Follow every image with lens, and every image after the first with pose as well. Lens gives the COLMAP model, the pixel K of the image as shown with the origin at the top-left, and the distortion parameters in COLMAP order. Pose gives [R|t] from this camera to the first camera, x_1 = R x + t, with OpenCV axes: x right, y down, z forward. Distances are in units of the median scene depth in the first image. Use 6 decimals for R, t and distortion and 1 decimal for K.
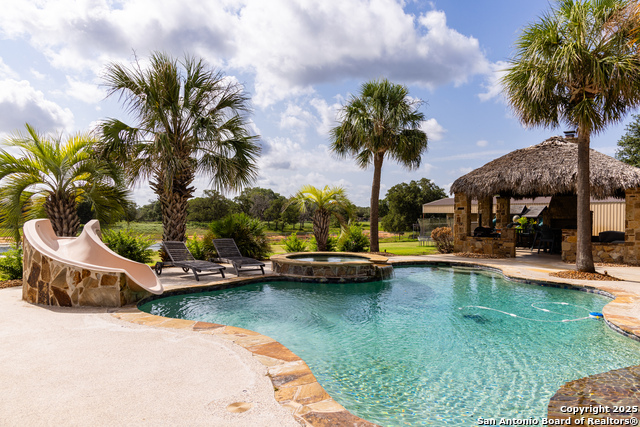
lens RADIAL K [[423.5, 0, 319.7], [0, 423.5, 211.7], [0, 0, 1]] dist [-0.029763, -0.002182]
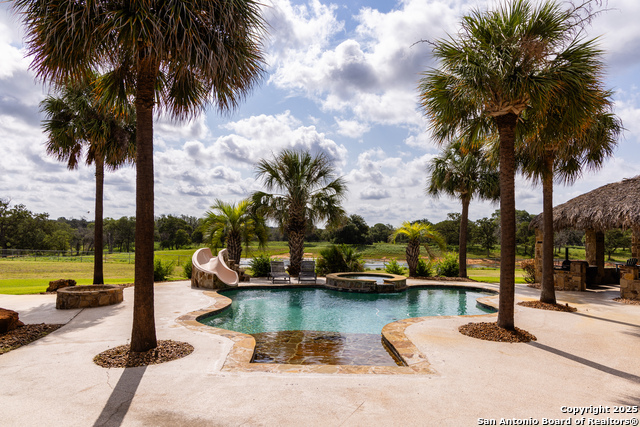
lens RADIAL K [[423.5, 0, 321.9], [0, 423.5, 217.6], [0, 0, 1]] dist [-0.029763, -0.002182]
pose [[0.827781, -0.015585, -0.560834, 0.503771], [-0.005447, 0.999344, -0.035809, -0.031089], [0.561024, 0.032697, 0.827153, -0.220806]]
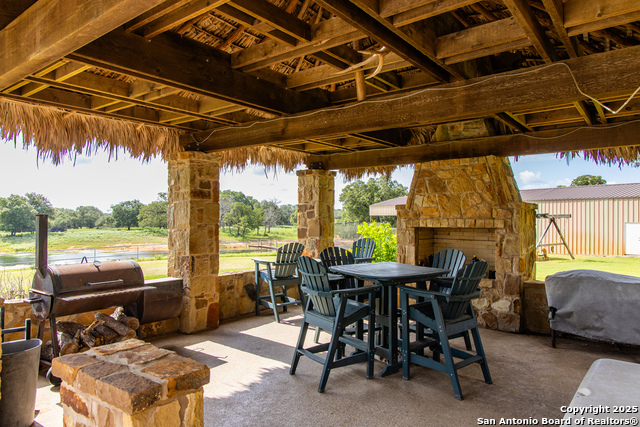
lens RADIAL K [[423.5, 0, 323.2], [0, 423.5, 213.9], [0, 0, 1]] dist [-0.029763, -0.002182]
pose [[0.999520, -0.012816, 0.028189, 0.591421], [0.012905, 0.999912, -0.003008, 0.007618], [-0.028148, 0.003370, 0.999598, 0.823838]]
